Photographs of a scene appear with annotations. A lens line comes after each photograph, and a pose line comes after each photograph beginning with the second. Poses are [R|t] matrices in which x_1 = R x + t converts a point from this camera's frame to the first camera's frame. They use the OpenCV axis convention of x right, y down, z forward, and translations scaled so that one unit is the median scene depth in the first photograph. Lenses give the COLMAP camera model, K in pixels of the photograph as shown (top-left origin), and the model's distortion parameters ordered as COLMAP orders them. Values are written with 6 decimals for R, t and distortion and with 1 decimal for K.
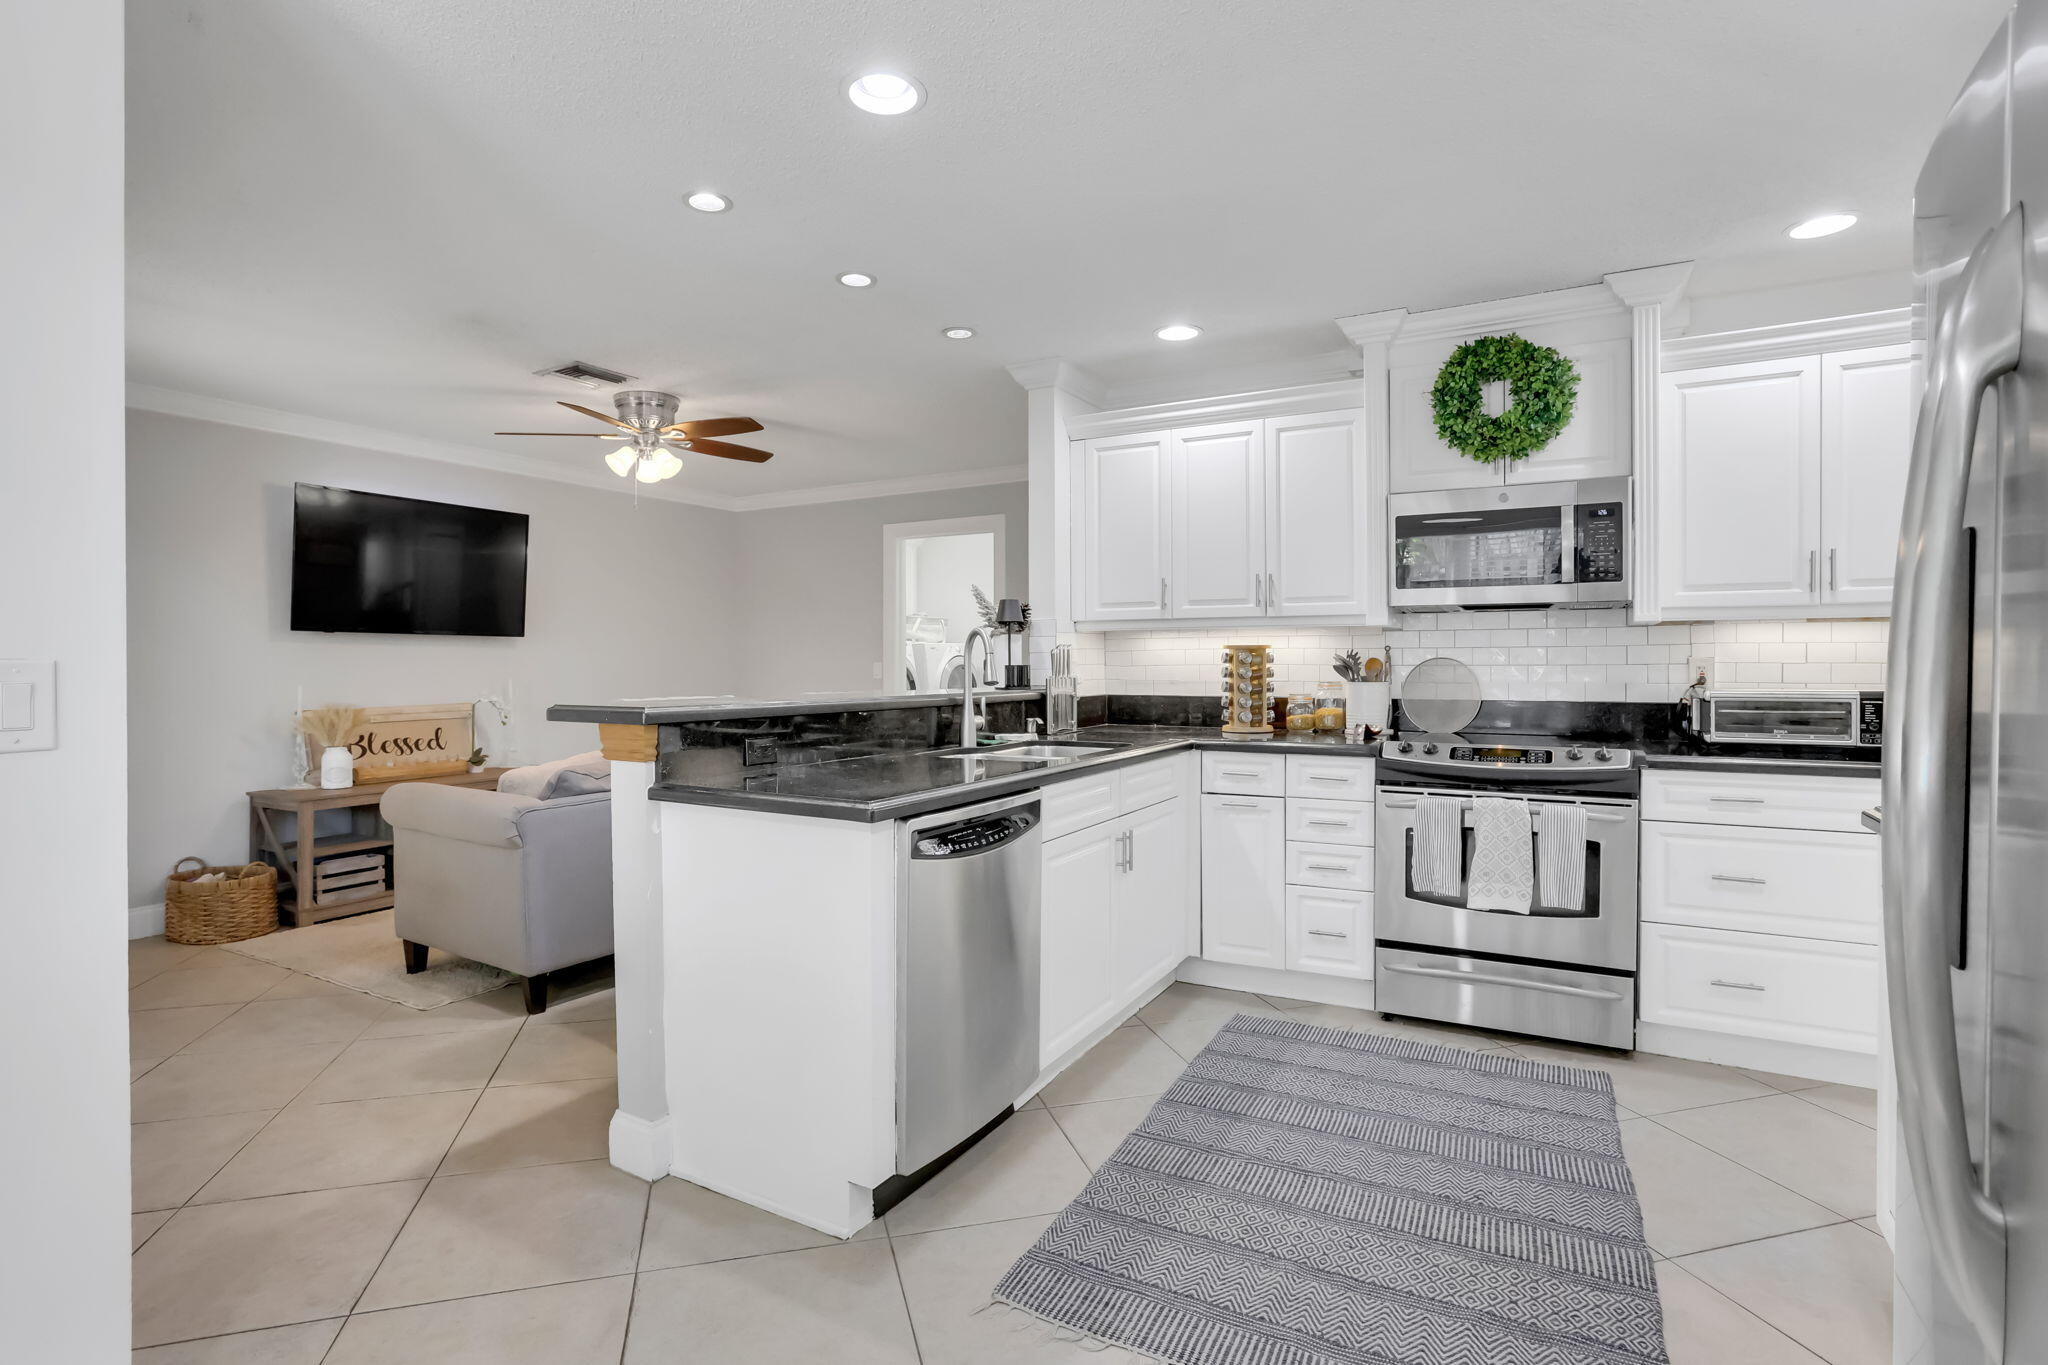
lens RADIAL K [[998.7, 0, 980.5], [0, 998.7, 667.6], [0, 0, 1]] dist [-0.061371, 0.034116]
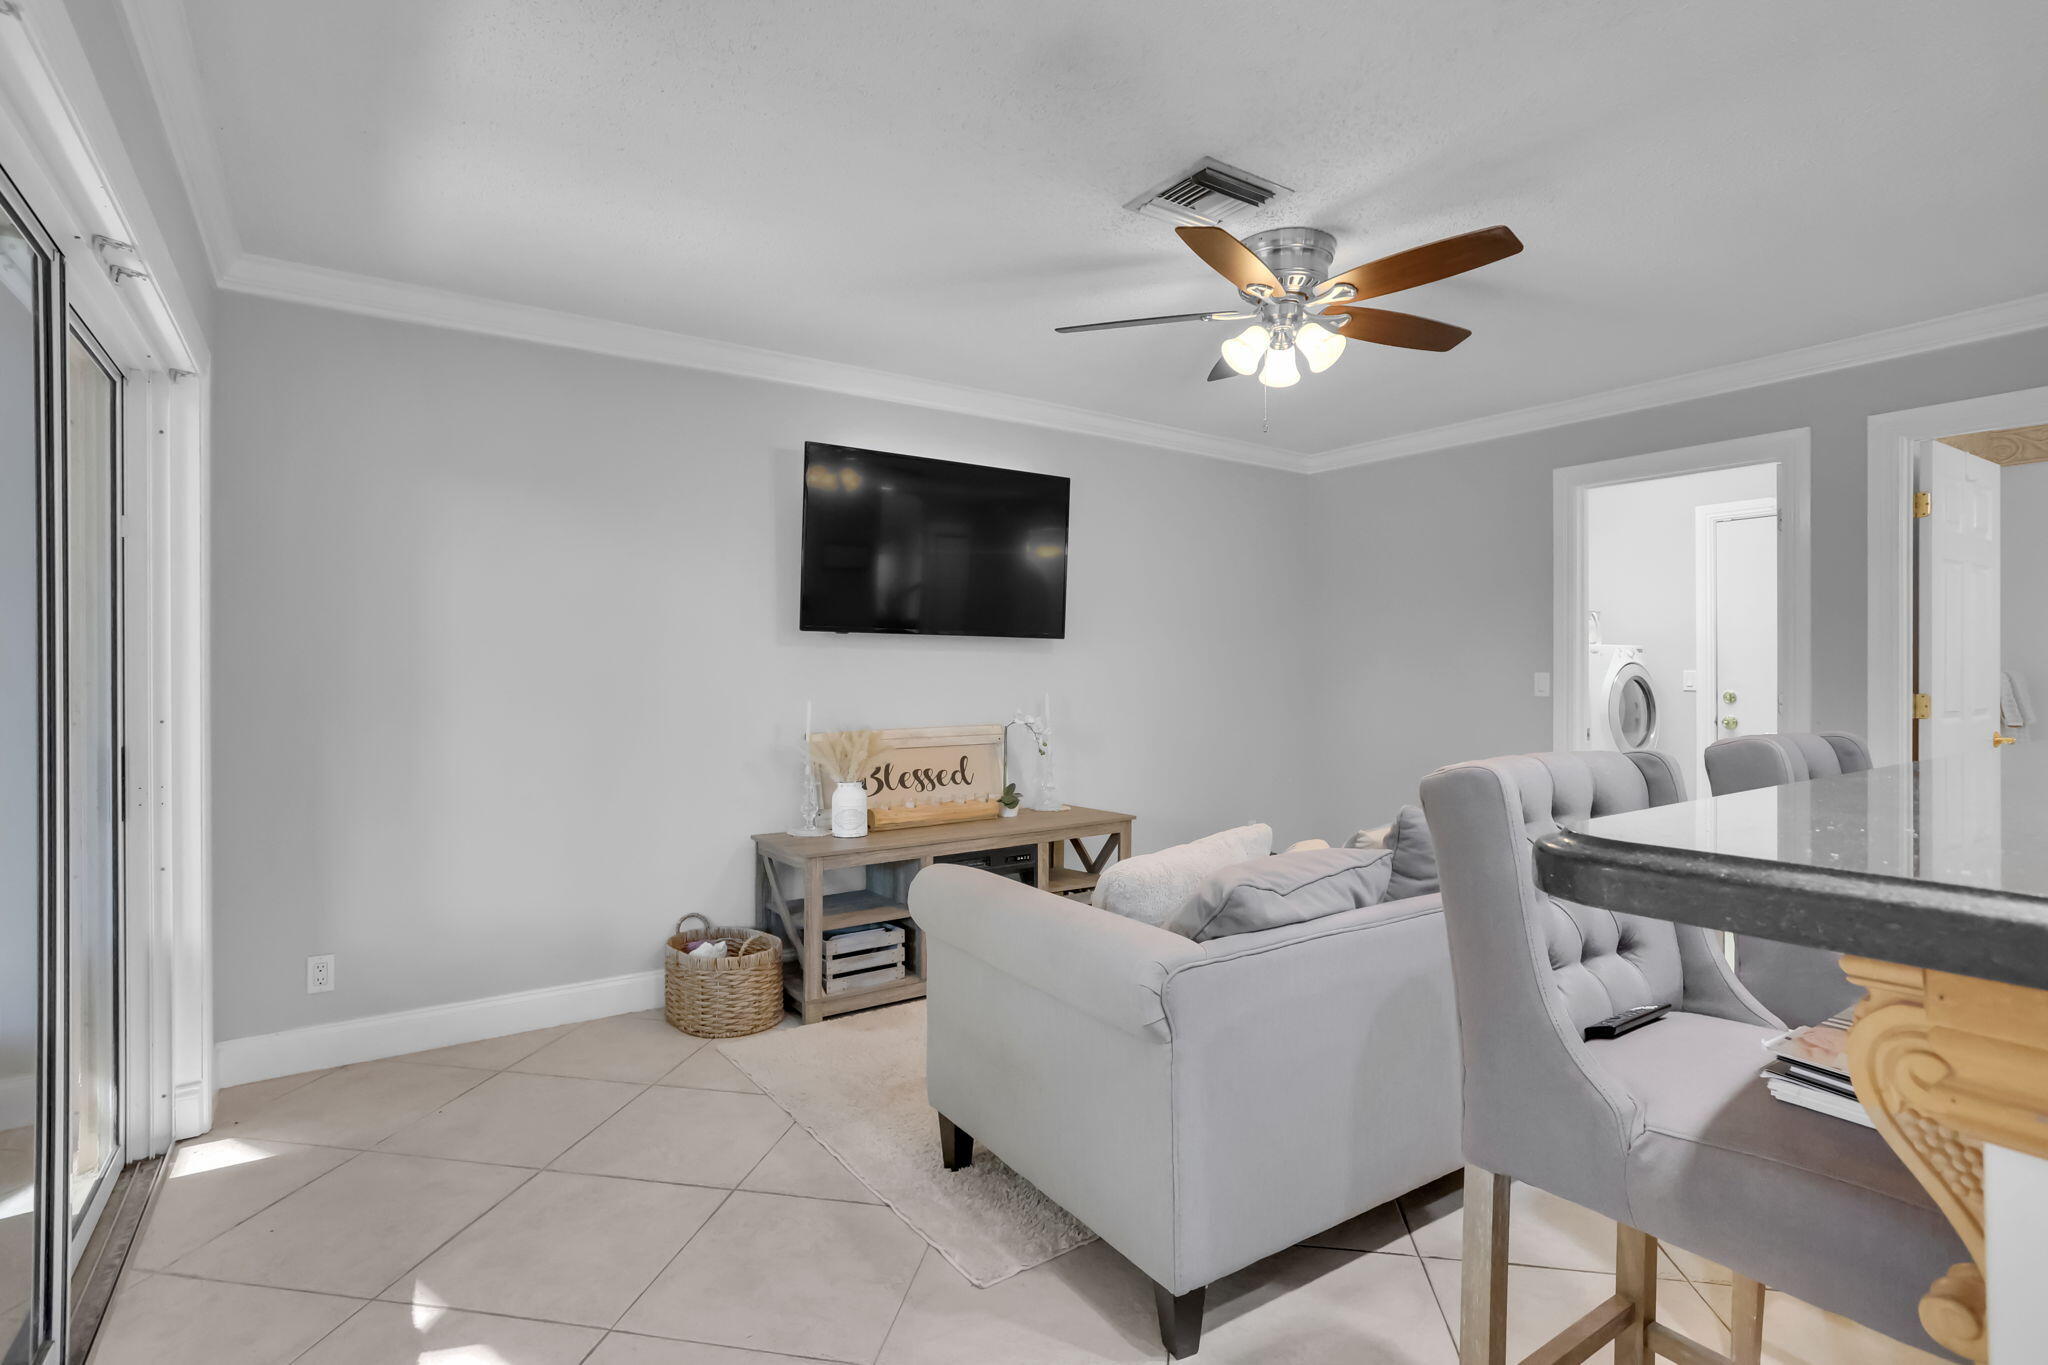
lens RADIAL K [[1001.9, 0, 982.2], [0, 1001.9, 672.0], [0, 0, 1]] dist [-0.034809, 0.033303]
pose [[0.899883, -0.000121, -0.436131, -0.230357], [-0.000880, 0.999997, -0.002092, -0.004088], [0.436130, 0.002267, 0.899881, 0.350998]]
